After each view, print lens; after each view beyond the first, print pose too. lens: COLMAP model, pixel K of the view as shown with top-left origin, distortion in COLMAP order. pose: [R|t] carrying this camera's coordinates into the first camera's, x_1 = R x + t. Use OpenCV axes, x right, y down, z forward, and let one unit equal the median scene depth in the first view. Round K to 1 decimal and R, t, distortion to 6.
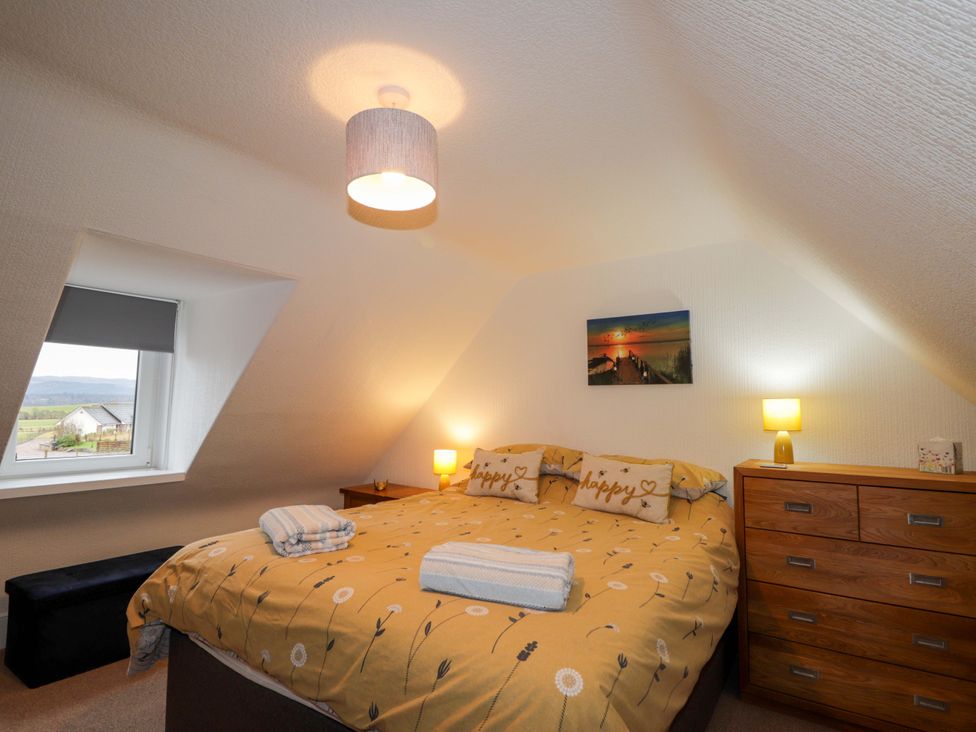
lens RADIAL K [[513.5, 0, 487.4], [0, 513.5, 363.5], [0, 0, 1]] dist [-0.008005, -0.011105]
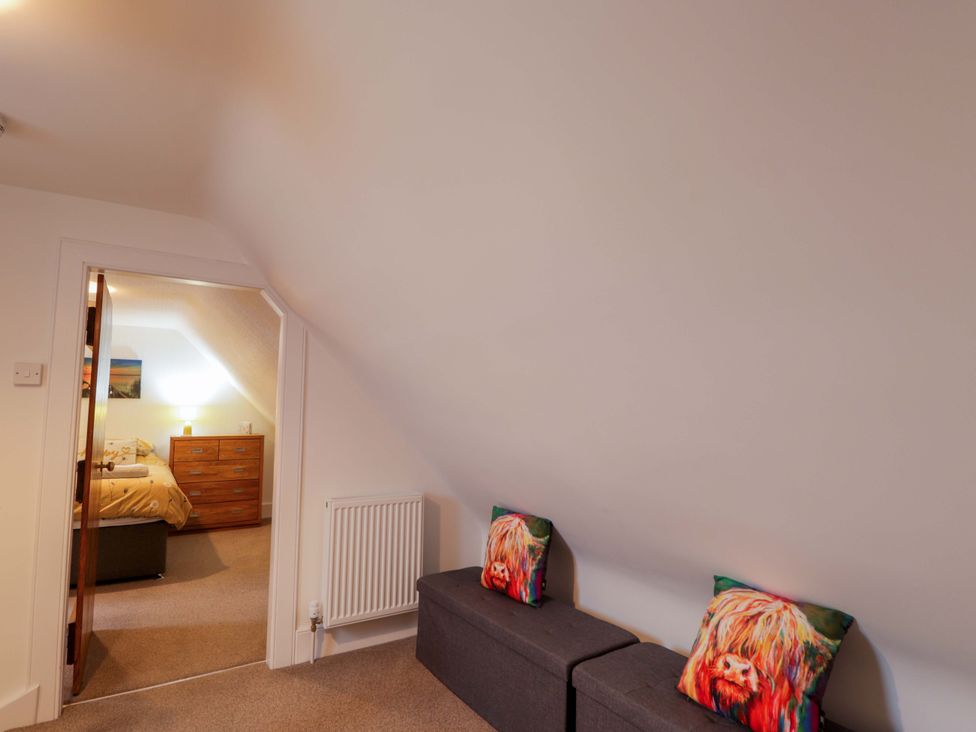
lens RADIAL K [[513.5, 0, 487.2], [0, 513.5, 366.7], [0, 0, 1]] dist [-0.008005, -0.011105]
pose [[0.377294, 0.067264, 0.923648, -1.043898], [-0.078111, 0.996116, -0.040634, -0.122096], [-0.922794, -0.056816, 0.381083, -1.088857]]
